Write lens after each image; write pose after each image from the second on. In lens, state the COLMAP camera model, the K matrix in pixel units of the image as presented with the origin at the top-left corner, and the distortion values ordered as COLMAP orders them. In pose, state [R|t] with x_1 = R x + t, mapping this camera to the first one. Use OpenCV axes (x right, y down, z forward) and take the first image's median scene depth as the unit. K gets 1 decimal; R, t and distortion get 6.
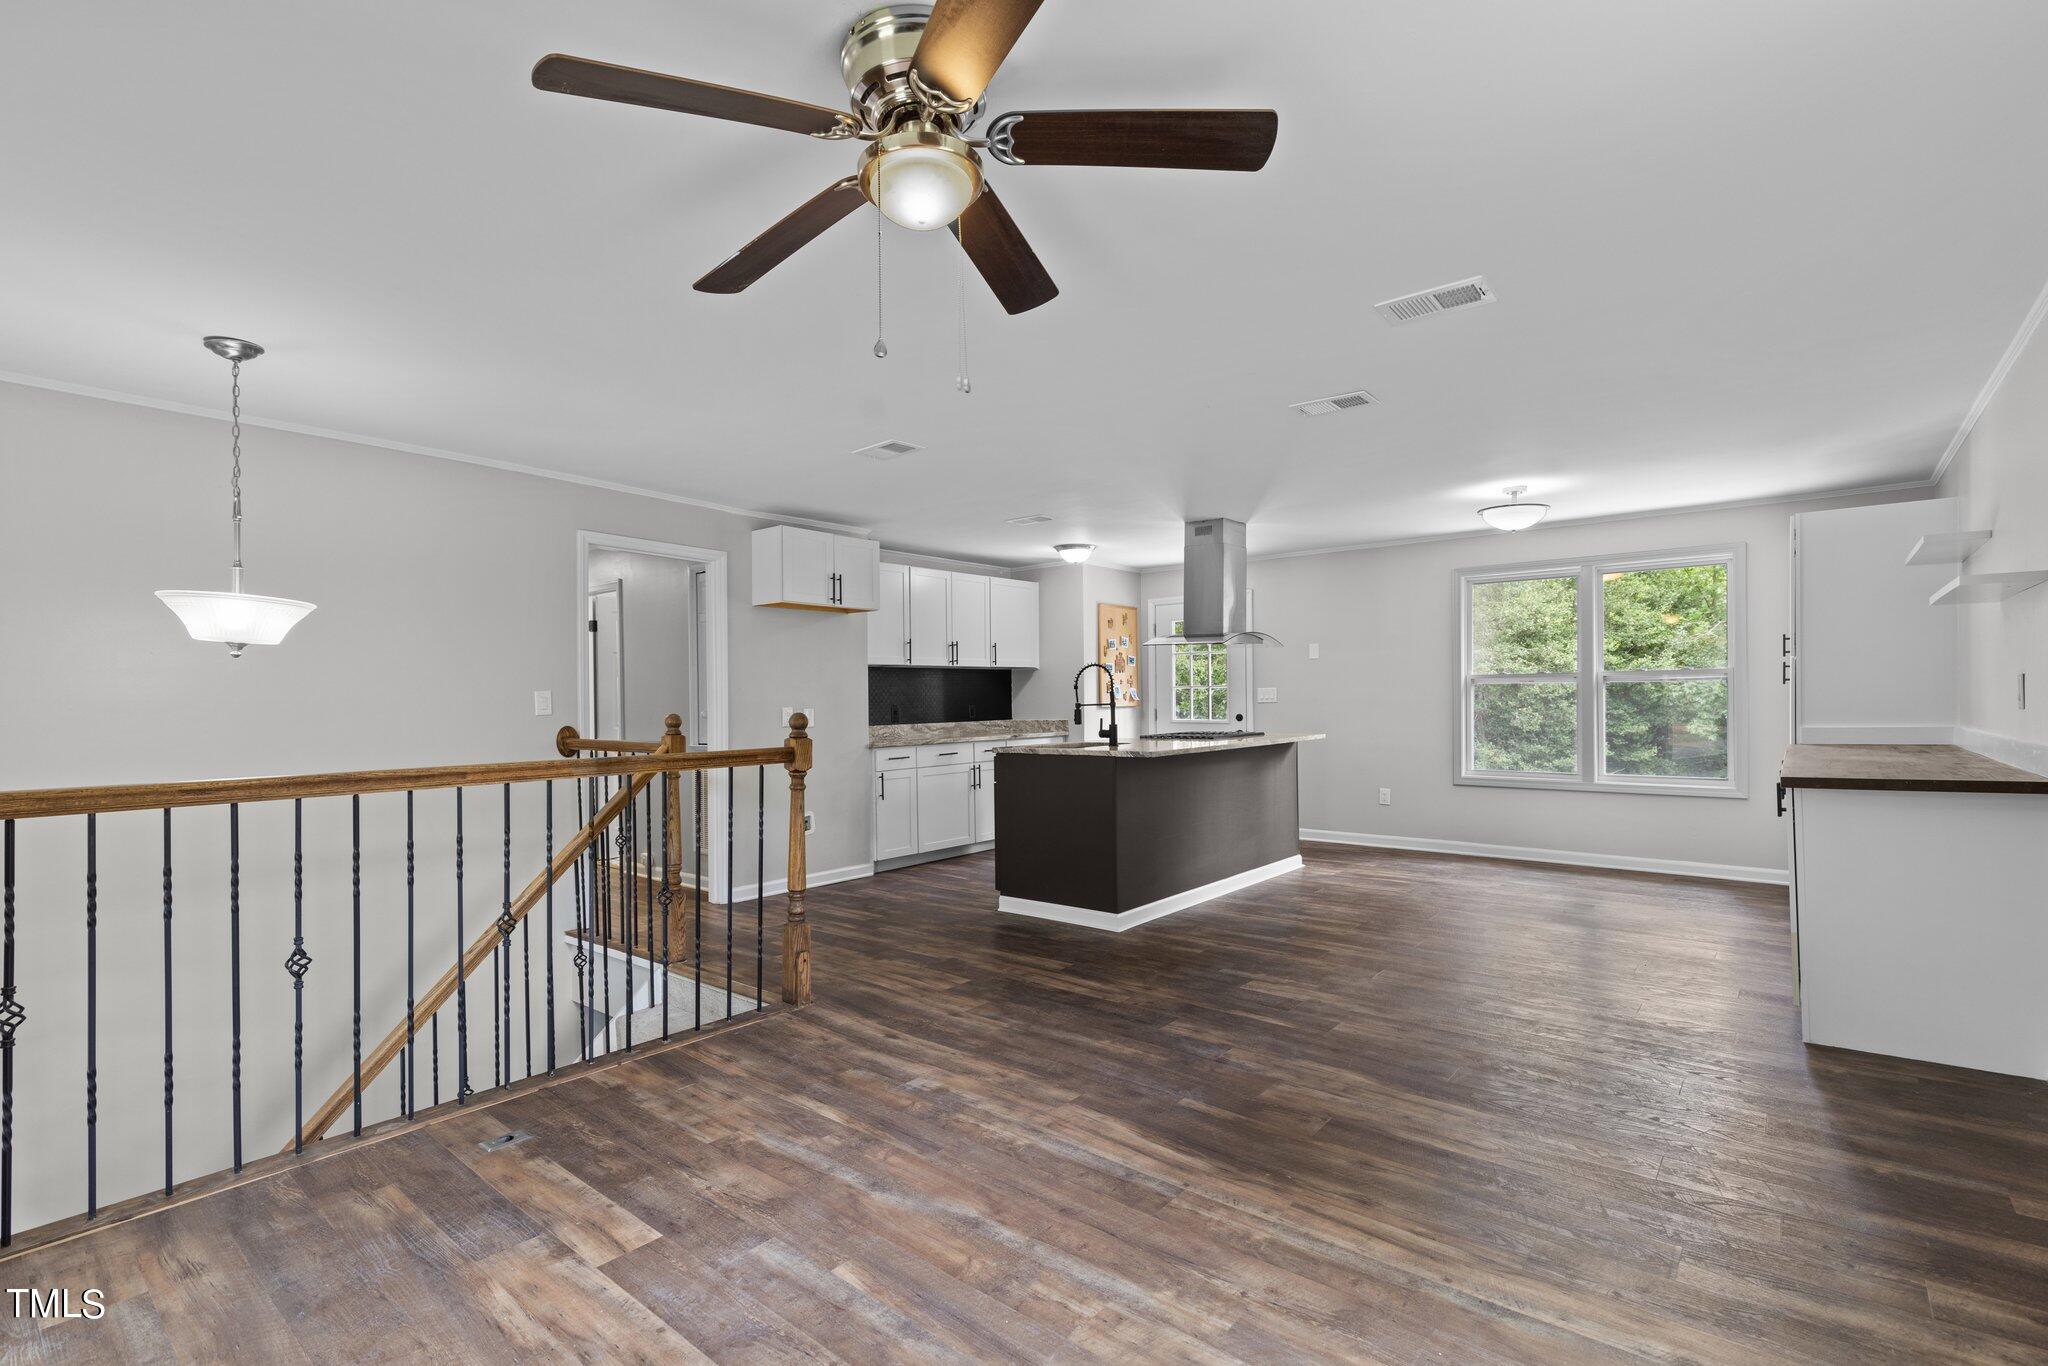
lens RADIAL K [[943.2, 0, 1018.1], [0, 943.2, 704.6], [0, 0, 1]] dist [0.004373, -0.000118]
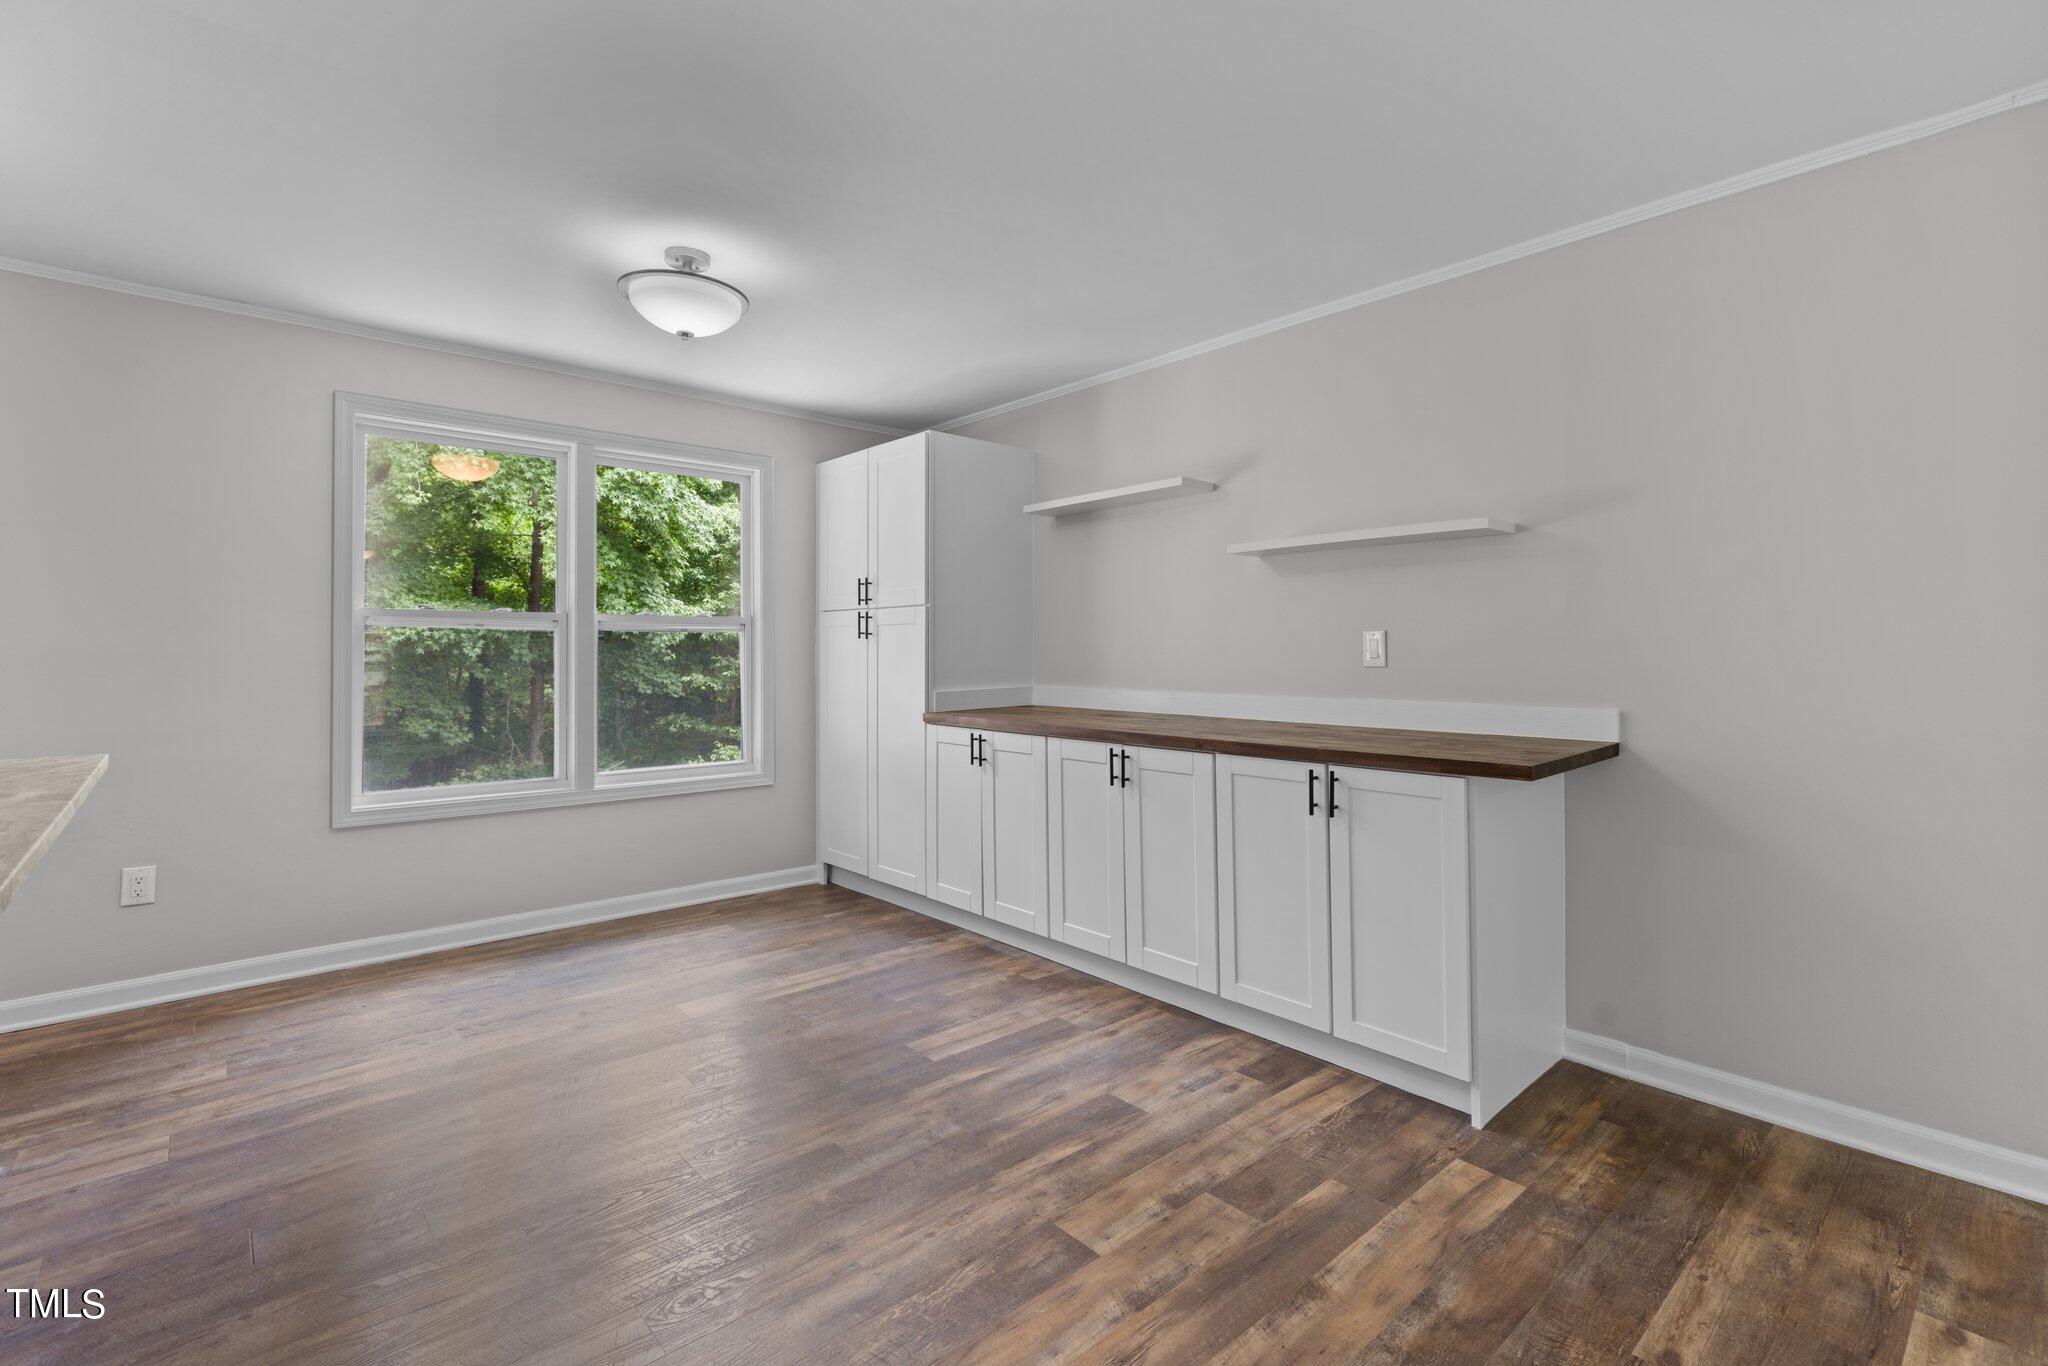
lens RADIAL K [[923.8, 0, 1036.6], [0, 923.8, 655.8], [0, 0, 1]] dist [0.005822, 0.000358]
pose [[0.142378, 0.006786, 0.989789, 0.067754], [0.004306, 0.999963, -0.007475, -0.001304], [-0.989803, 0.005327, 0.142343, 1.100017]]
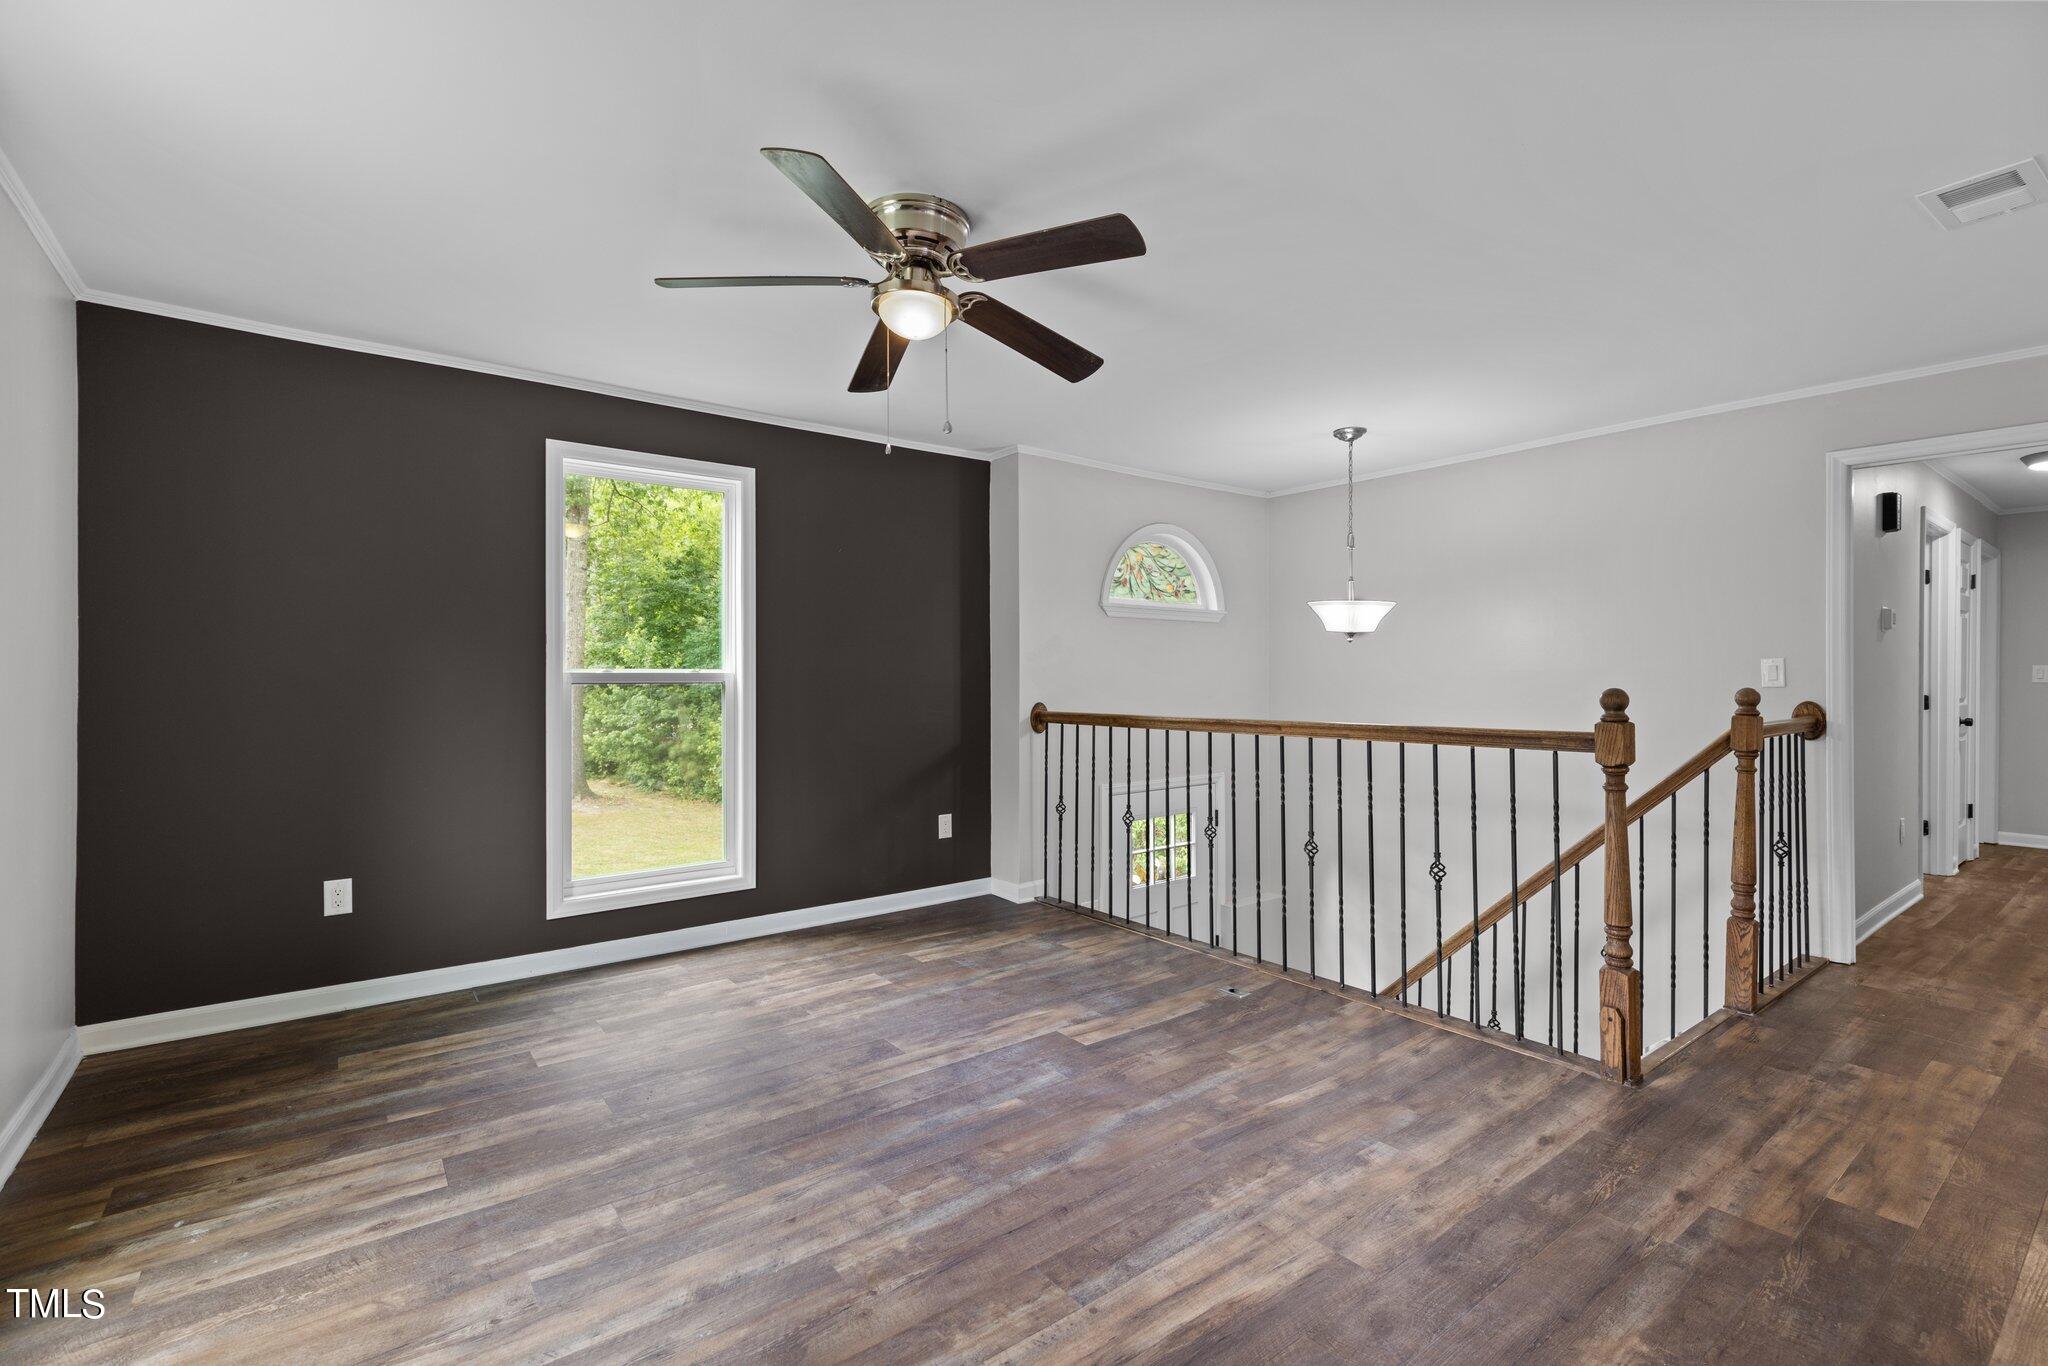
lens RADIAL K [[915.5, 0, 1034.8], [0, 915.5, 677.5], [0, 0, 1]] dist [0.000846, 0.000038]
pose [[-0.218757, 0.008518, -0.975742, 0.583810], [0.000348, 0.999963, 0.008651, -0.005864], [0.975779, 0.001553, -0.218751, 0.719107]]
